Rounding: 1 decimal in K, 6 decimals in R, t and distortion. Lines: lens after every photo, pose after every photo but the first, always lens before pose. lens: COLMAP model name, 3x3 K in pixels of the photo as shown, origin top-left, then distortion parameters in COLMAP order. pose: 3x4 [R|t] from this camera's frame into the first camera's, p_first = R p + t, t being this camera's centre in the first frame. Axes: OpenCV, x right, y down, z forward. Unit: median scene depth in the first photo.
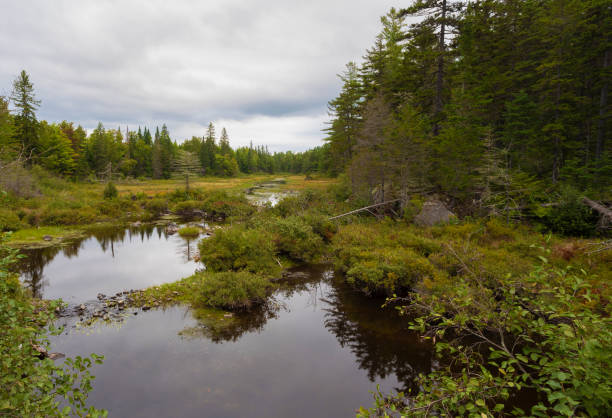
lens RADIAL K [[1916.6, 0, 304.7], [0, 1916.6, 209.9], [0, 0, 1]] dist [-0.078563, 0.000000]
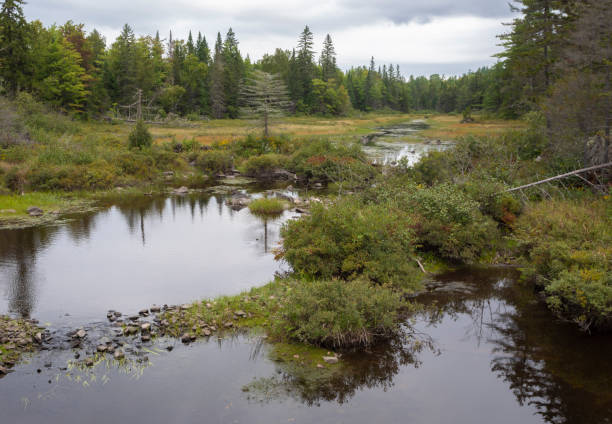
lens RADIAL K [[1873.4, 0, 305.4], [0, 1873.4, 211.0], [0, 0, 1]] dist [-0.017561, 0.000000]
pose [[0.998662, 0.018725, -0.048197, -0.020186], [-0.017554, 0.999544, 0.024588, -0.001654], [0.048635, -0.023709, 0.998535, 0.418638]]
